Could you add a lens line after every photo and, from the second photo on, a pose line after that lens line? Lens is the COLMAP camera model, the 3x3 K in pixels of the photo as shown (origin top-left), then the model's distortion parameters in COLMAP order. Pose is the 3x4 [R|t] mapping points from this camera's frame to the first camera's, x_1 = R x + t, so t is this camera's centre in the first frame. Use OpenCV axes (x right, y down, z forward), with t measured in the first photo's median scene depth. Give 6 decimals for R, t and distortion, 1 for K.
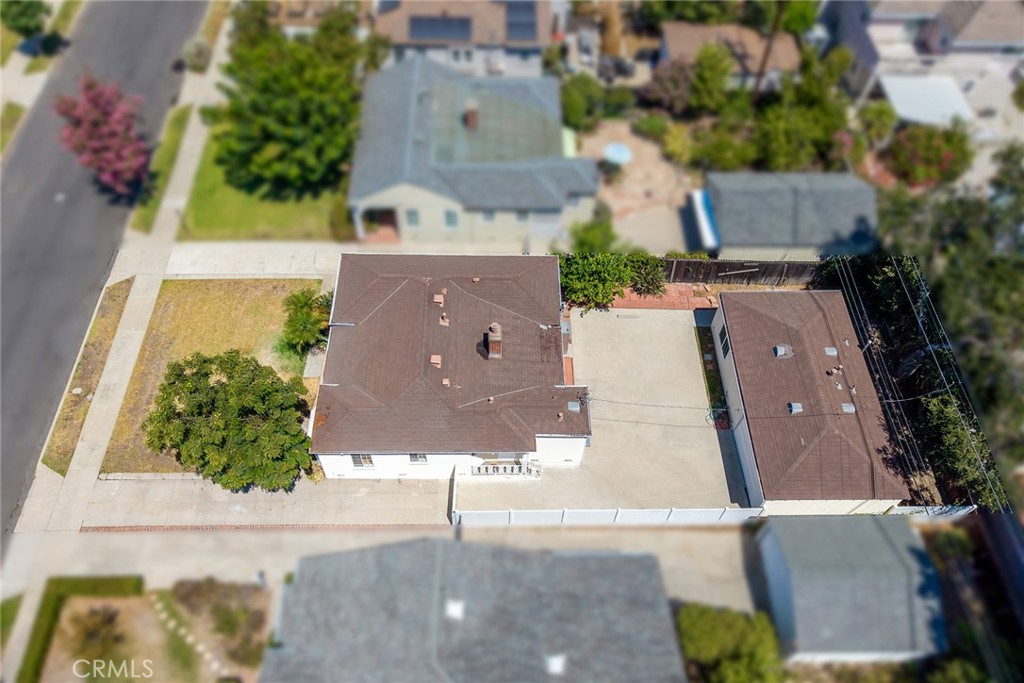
lens RADIAL K [[754.9, 0, 506.1], [0, 754.9, 383.7], [0, 0, 1]] dist [0.004140, -0.011322]
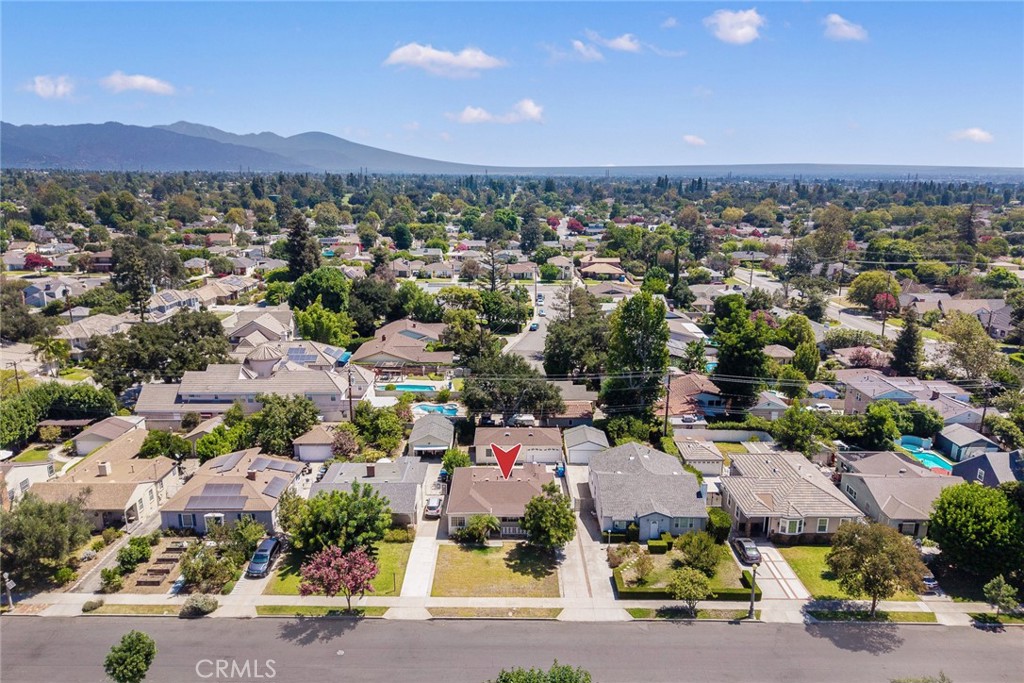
lens RADIAL K [[696.7, 0, 512.0], [0, 696.7, 341.5], [0, 0, 1]] dist [0.022996, -0.002450]
pose [[0.005853, -0.269098, 0.963095, -2.085987], [0.828149, 0.541115, 0.146160, -0.604589], [-0.560477, 0.796731, 0.226021, 0.129010]]
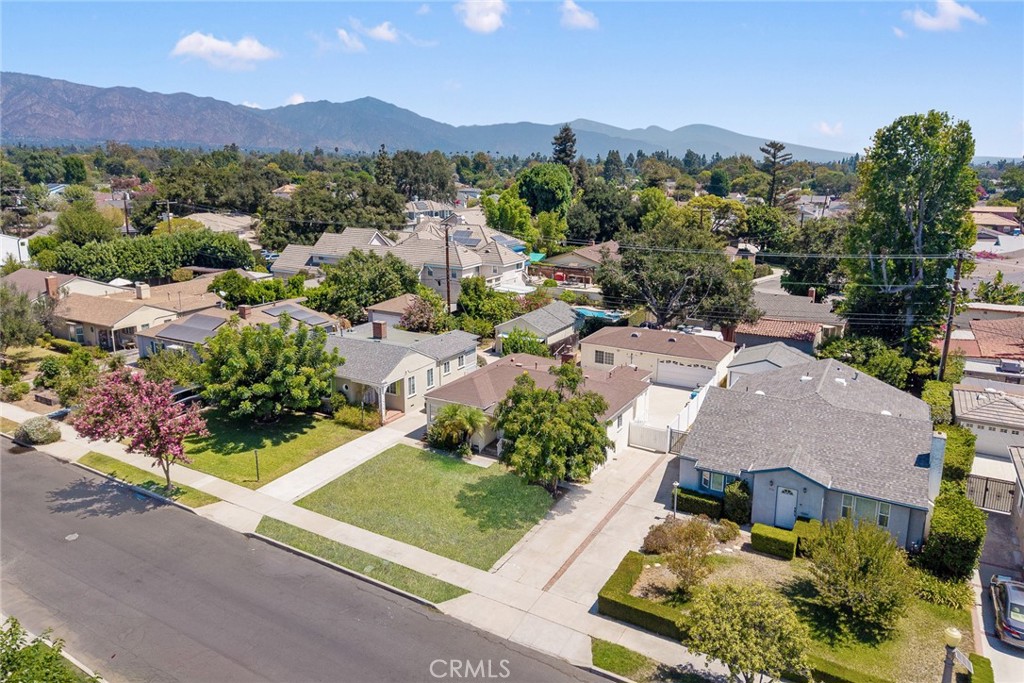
lens RADIAL K [[695.7, 0, 507.4], [0, 695.7, 311.9], [0, 0, 1]] dist [0.018477, -0.005750]
pose [[0.513276, -0.205166, 0.833339, -1.165243], [0.719727, 0.631819, -0.287746, 0.180154], [-0.467484, 0.747470, 0.471961, 0.338096]]
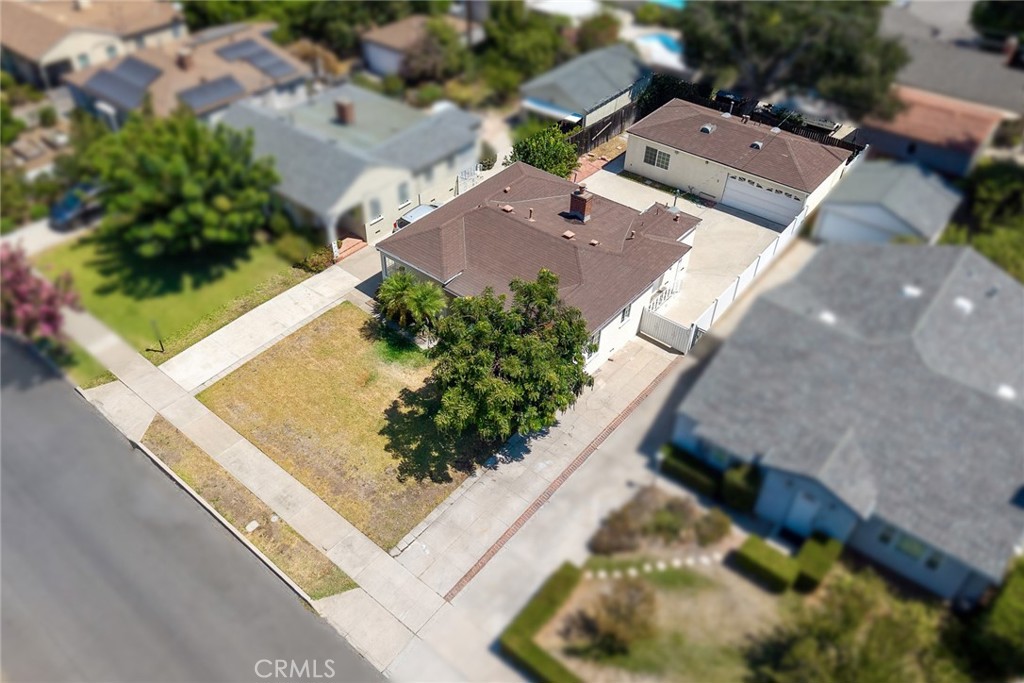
lens RADIAL K [[764.1, 0, 476.5], [0, 764.1, 338.9], [0, 0, 1]] dist [0.025964, -0.006499]
pose [[0.657894, -0.506138, 0.557673, -0.792463], [0.632741, 0.773065, -0.044828, 0.042323], [-0.408428, 0.382355, 0.828849, 0.238370]]
